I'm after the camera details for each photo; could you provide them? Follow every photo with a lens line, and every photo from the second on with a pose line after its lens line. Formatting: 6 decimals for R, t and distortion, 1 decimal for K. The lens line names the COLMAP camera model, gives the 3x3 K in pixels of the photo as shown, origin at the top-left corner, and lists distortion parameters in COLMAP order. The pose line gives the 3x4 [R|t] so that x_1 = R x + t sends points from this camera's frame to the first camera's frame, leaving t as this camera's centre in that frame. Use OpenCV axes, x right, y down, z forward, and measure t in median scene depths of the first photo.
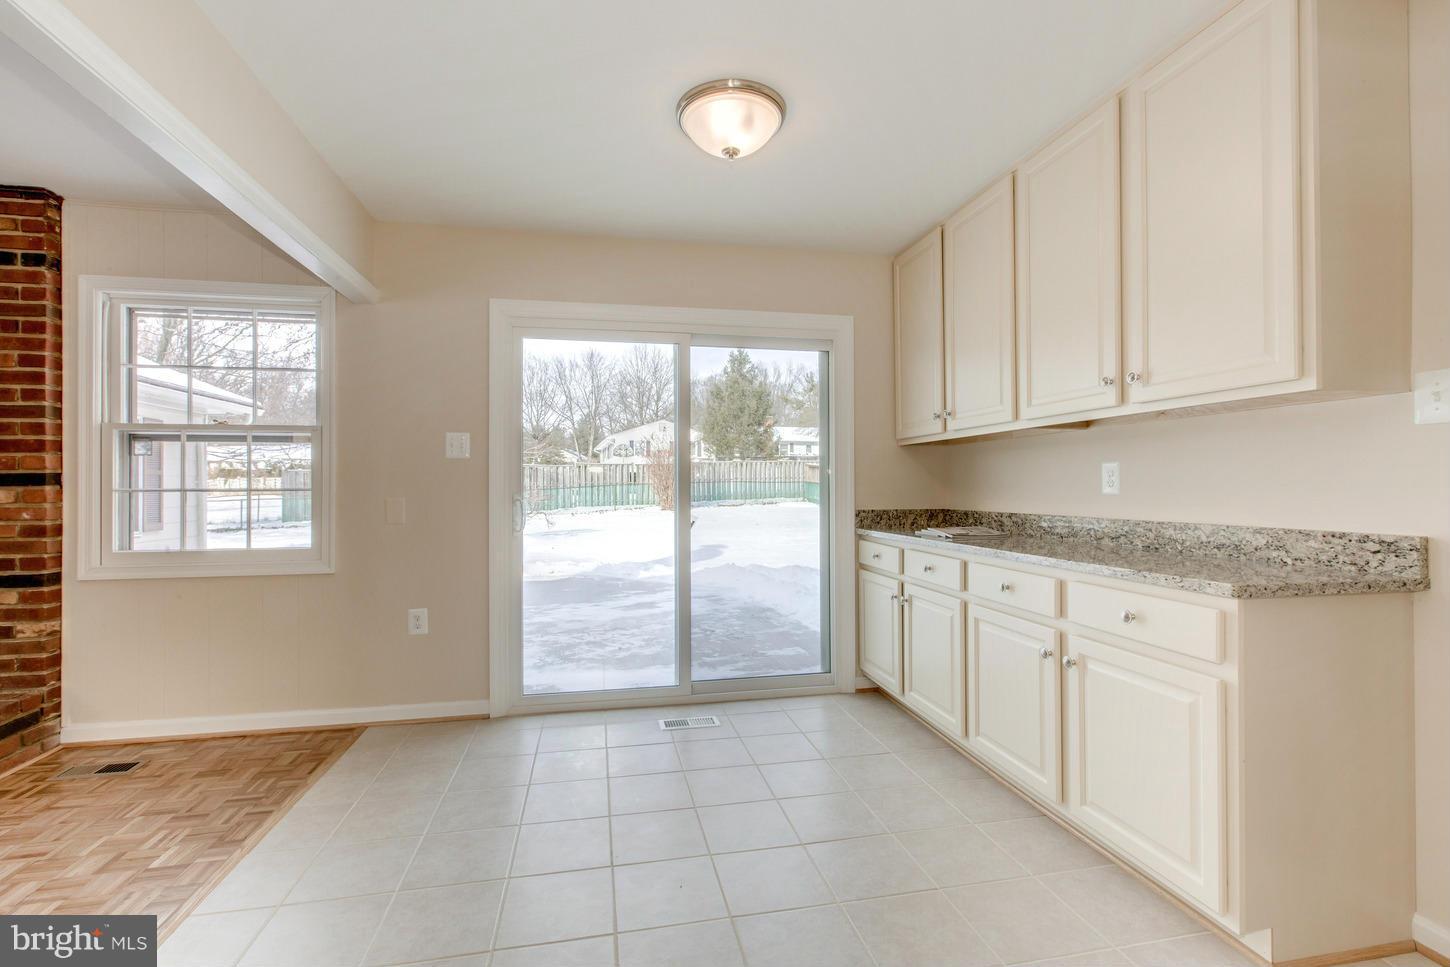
lens RADIAL K [[642.7, 0, 724.6], [0, 642.7, 482.2], [0, 0, 1]] dist [-0.000012, -0.000094]
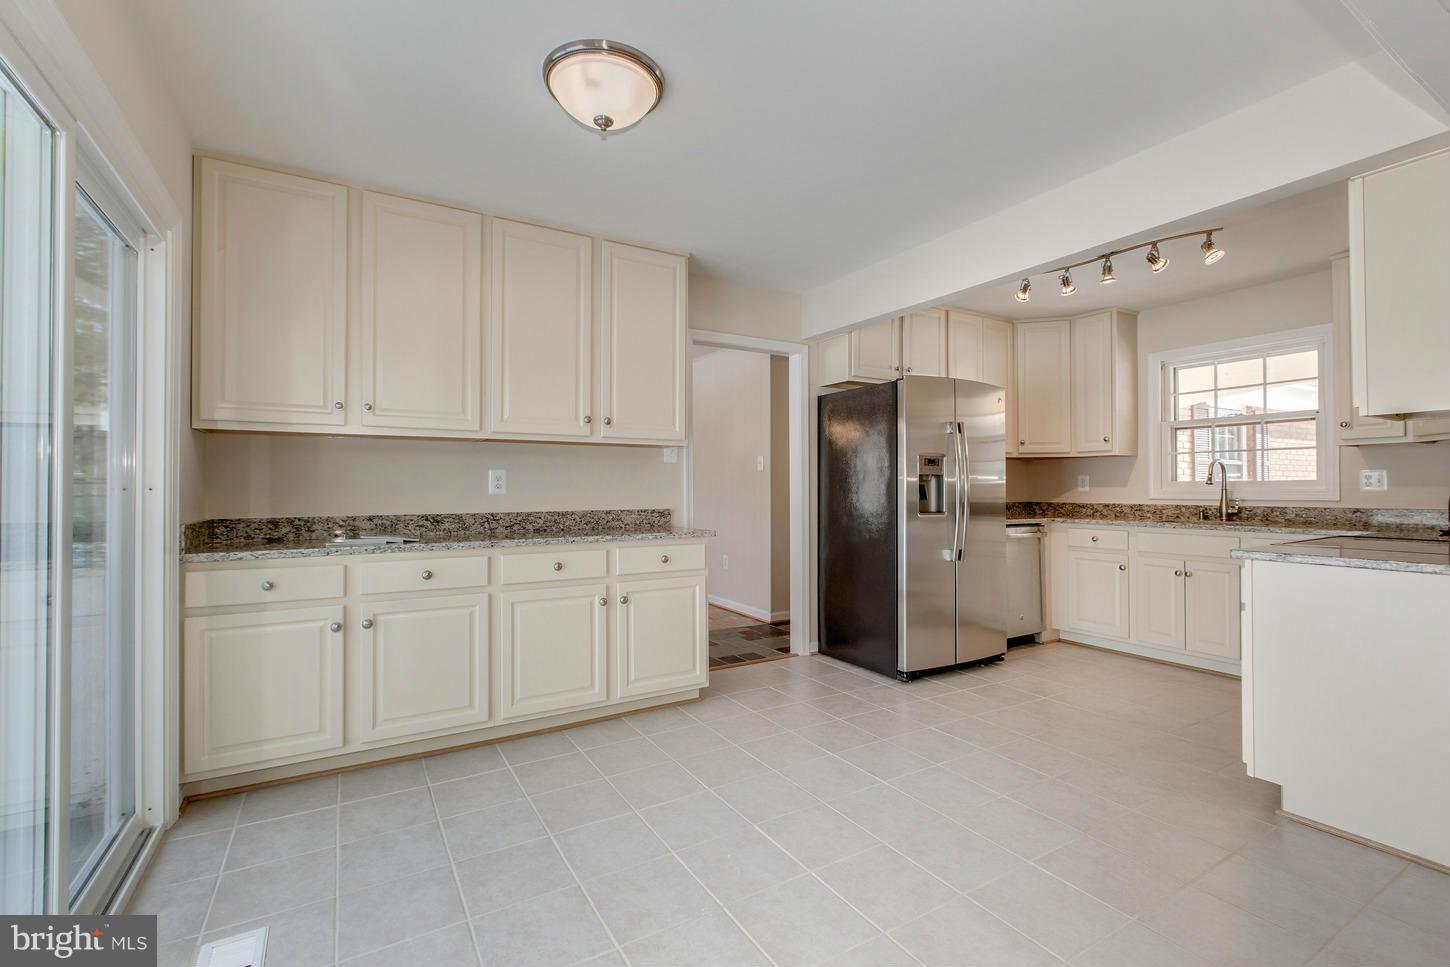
lens RADIAL K [[642.7, 0, 729.6], [0, 642.7, 482.9], [0, 0, 1]] dist [-0.000012, -0.000094]
pose [[-0.350413, 0.011996, 0.936518, -0.655939], [-0.003397, 0.999895, -0.014079, 0.010399], [-0.936589, -0.008115, -0.350336, 0.835132]]
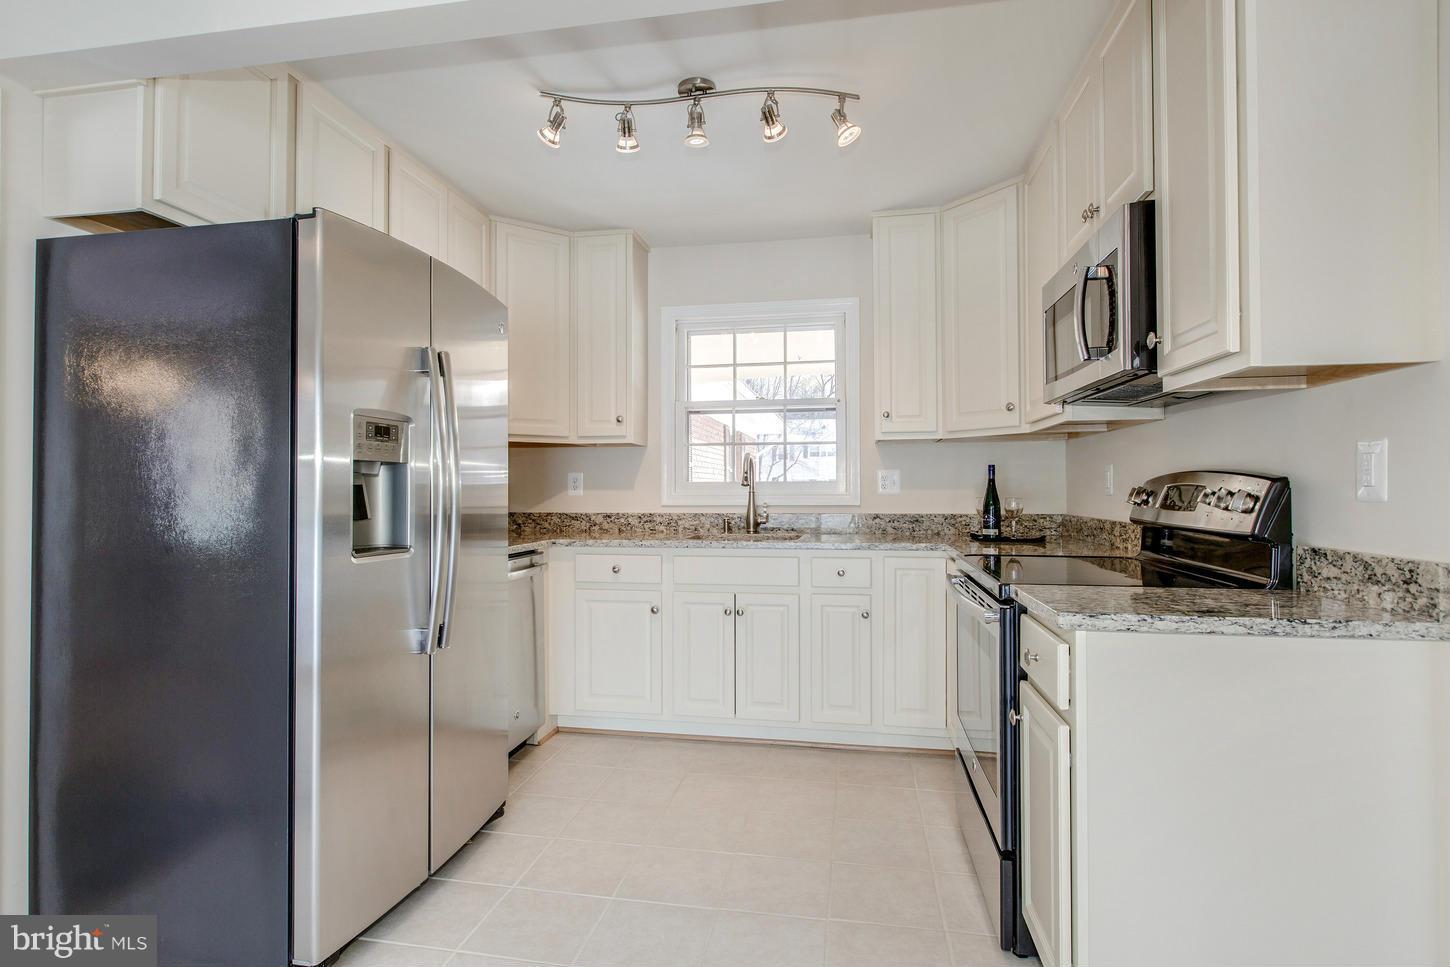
lens RADIAL K [[777.5, 0, 756.6], [0, 777.5, 480.8], [0, 0, 1]] dist [-0.002480, 0.002106]
pose [[-0.932460, 0.009540, 0.361147, -0.134652], [0.003273, 0.999833, -0.017961, 0.003966], [-0.361258, -0.015566, -0.932336, 0.512740]]
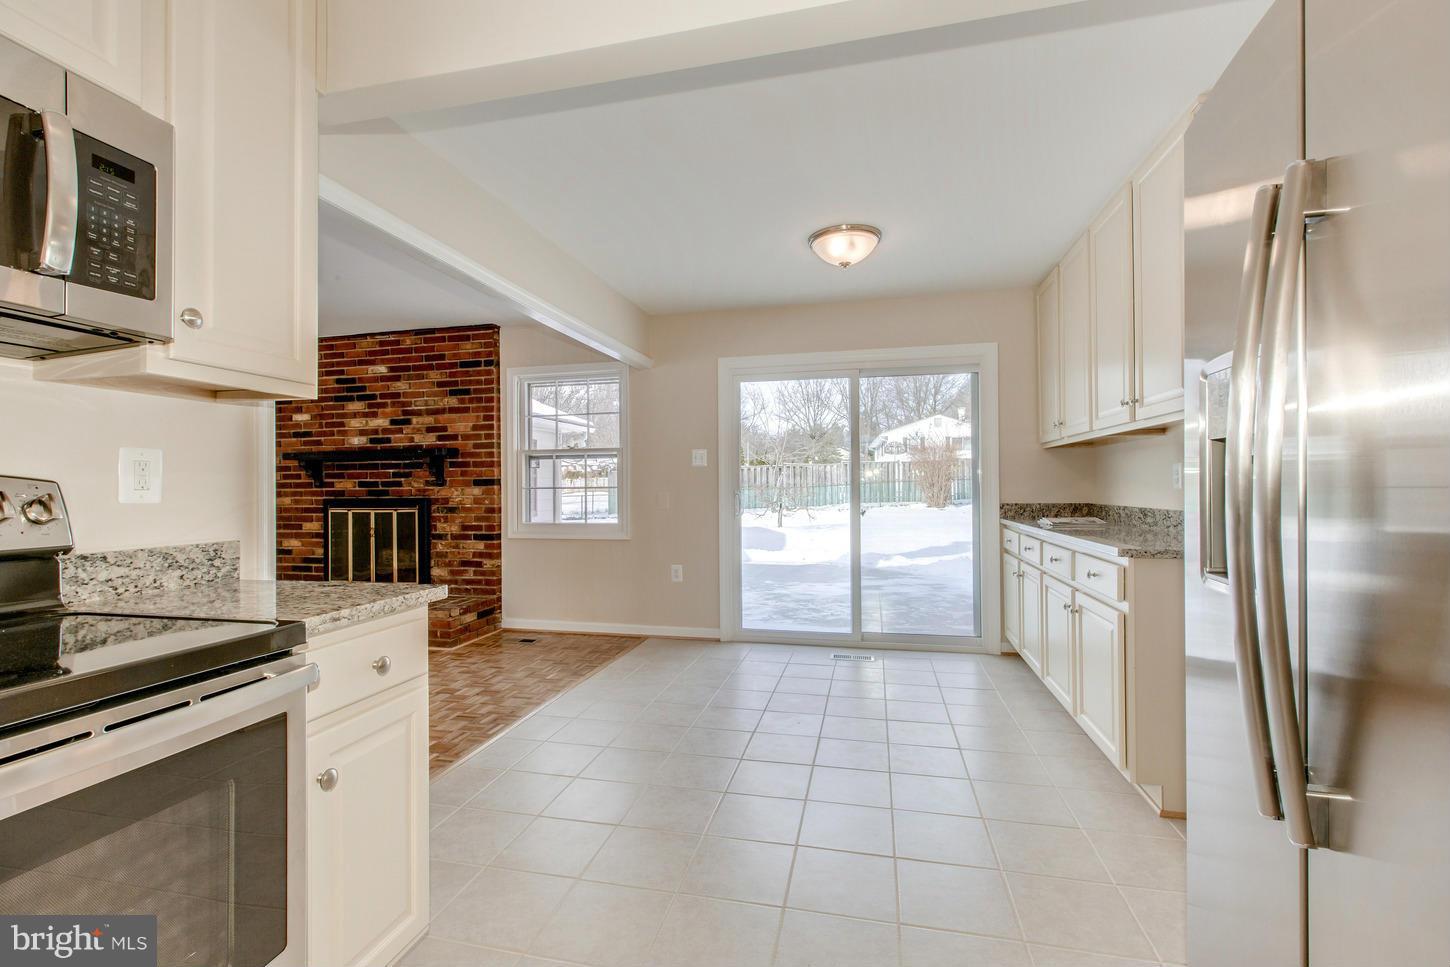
lens RADIAL K [[642.7, 0, 722.2], [0, 642.7, 483.3], [0, 0, 1]] dist [-0.000012, -0.000094]
pose [[0.909582, -0.004796, -0.415498, 0.267427], [0.007235, 0.999965, 0.004296, -0.003826], [0.415462, -0.006914, 0.909584, -0.359396]]
